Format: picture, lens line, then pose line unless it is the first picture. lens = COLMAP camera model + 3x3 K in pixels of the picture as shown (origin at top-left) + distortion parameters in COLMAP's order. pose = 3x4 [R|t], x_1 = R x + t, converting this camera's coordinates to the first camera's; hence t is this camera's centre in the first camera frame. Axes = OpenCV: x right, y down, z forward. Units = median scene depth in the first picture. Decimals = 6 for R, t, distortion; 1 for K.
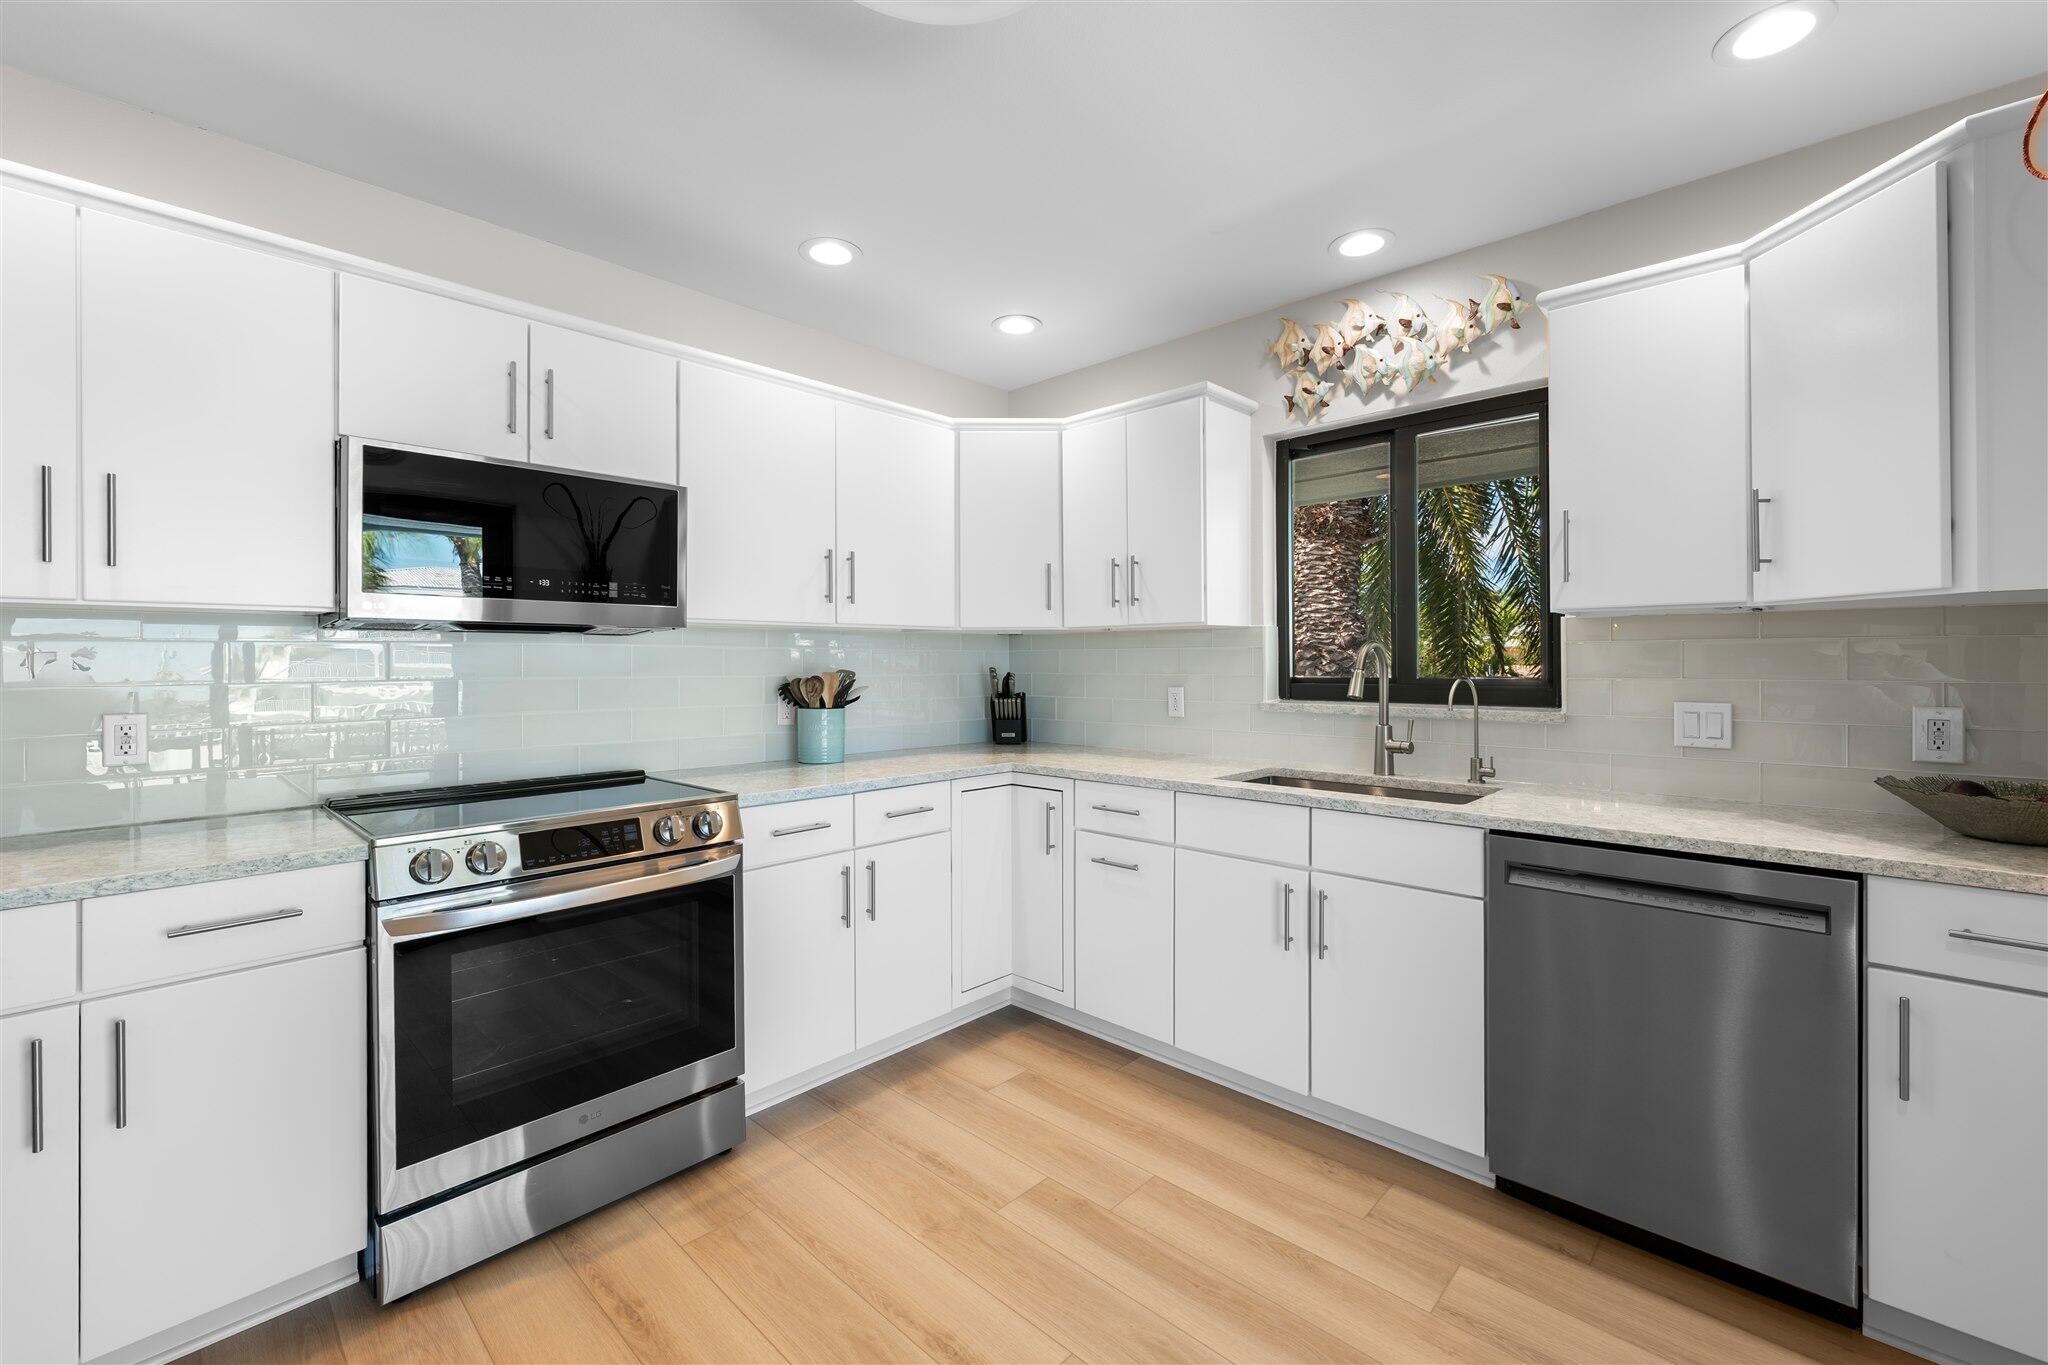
lens RADIAL K [[836.4, 0, 1020.0], [0, 836.4, 670.5], [0, 0, 1]] dist [0.002619, 0.000256]
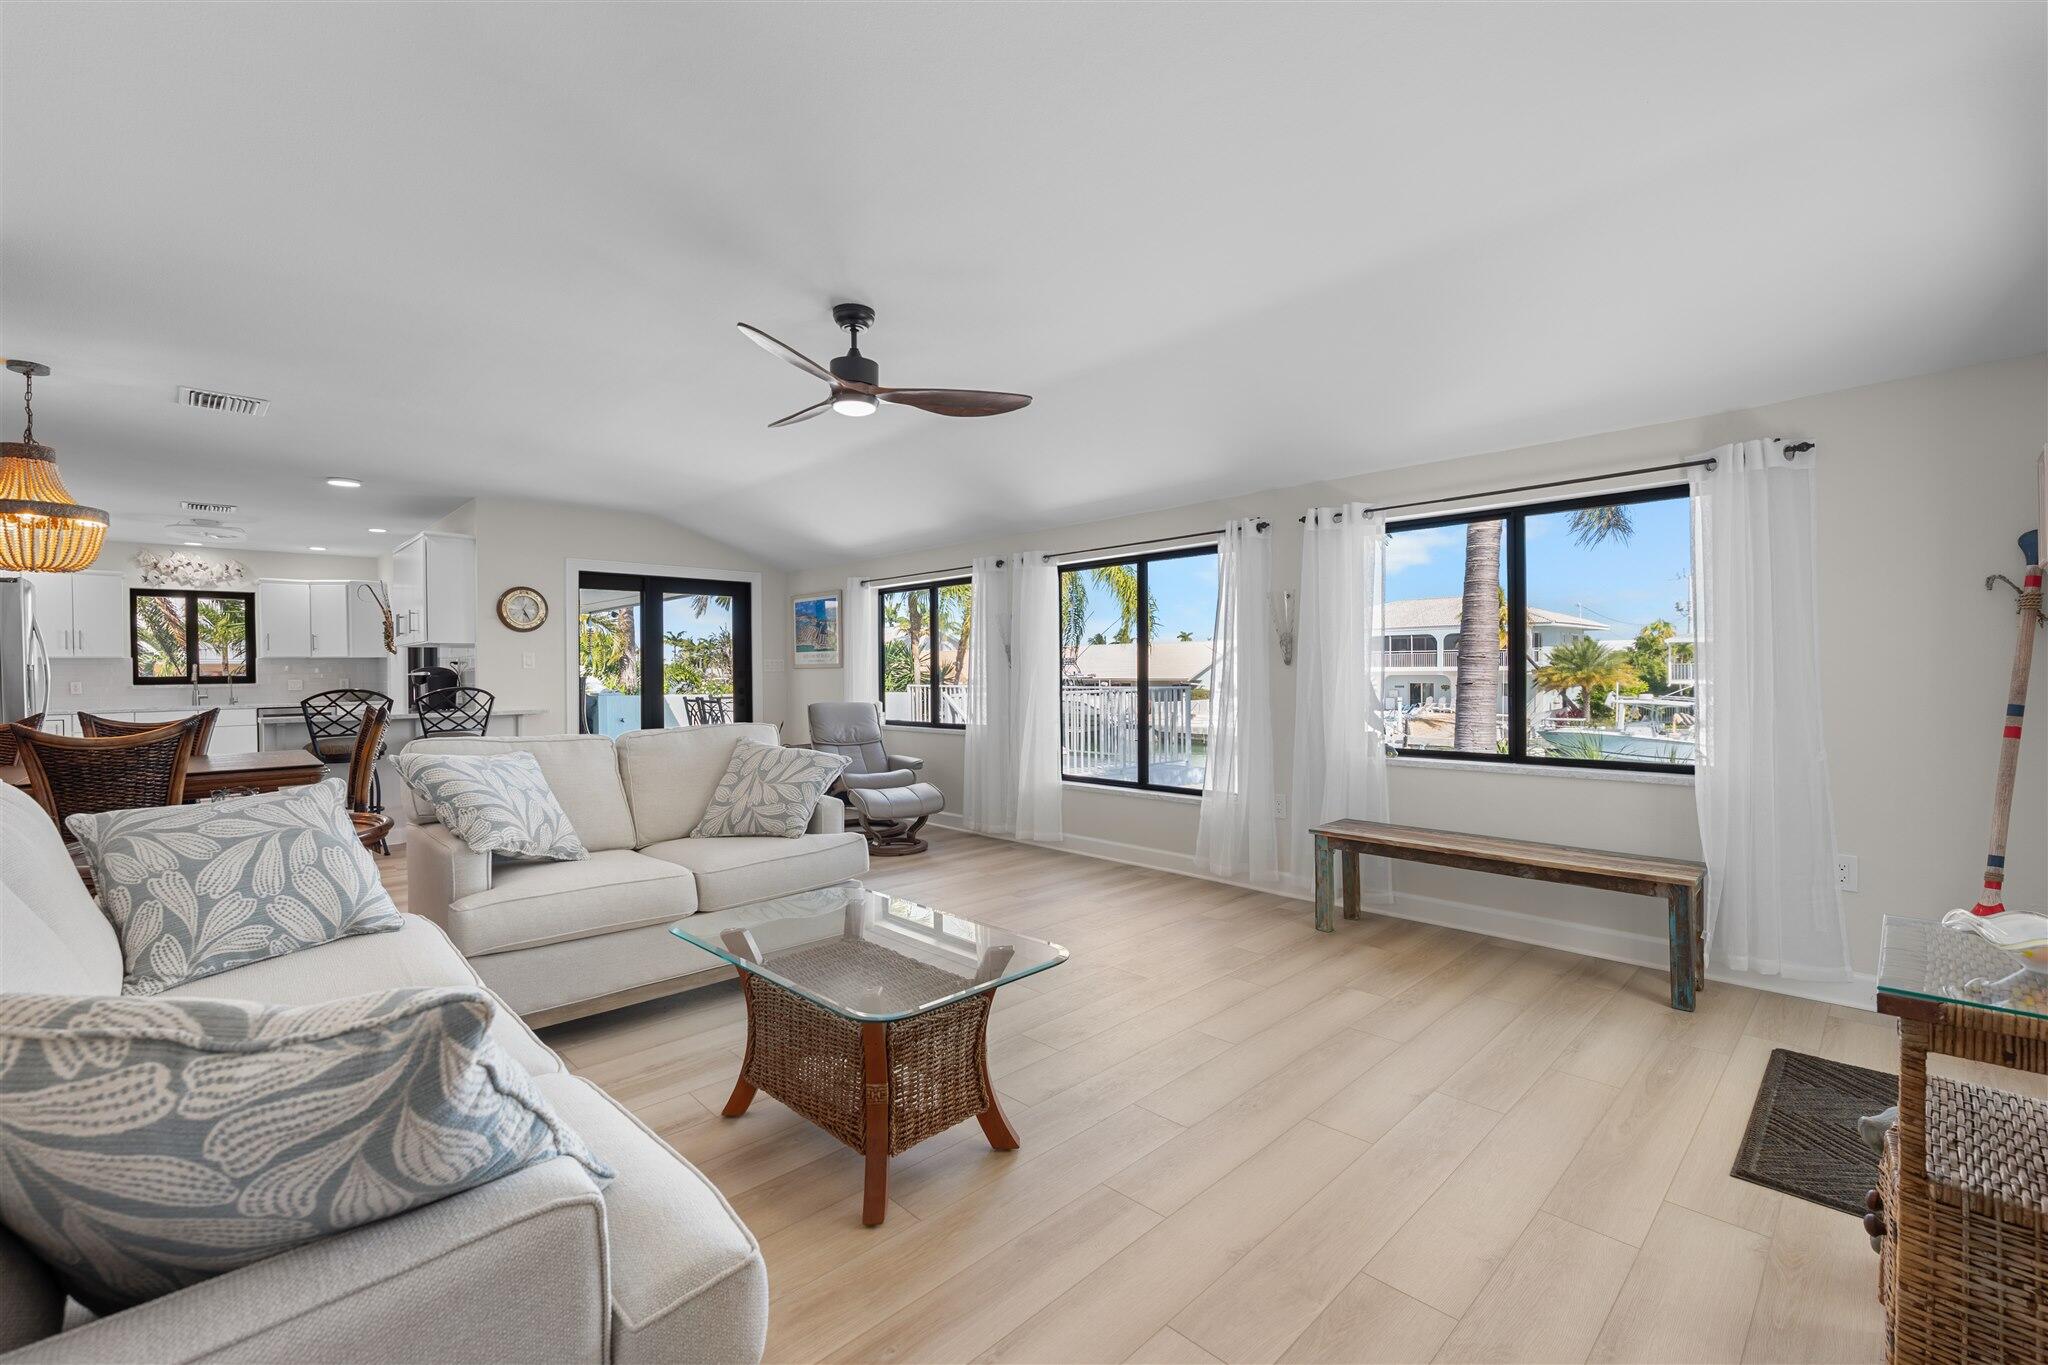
lens RADIAL K [[836.4, 0, 1018.0], [0, 836.4, 671.7], [0, 0, 1]] dist [0.002619, 0.000256]
pose [[0.044558, -0.006294, 0.998987, -2.517425], [0.014614, 0.999877, 0.005648, 0.021154], [-0.998900, 0.014348, 0.044645, -2.183467]]
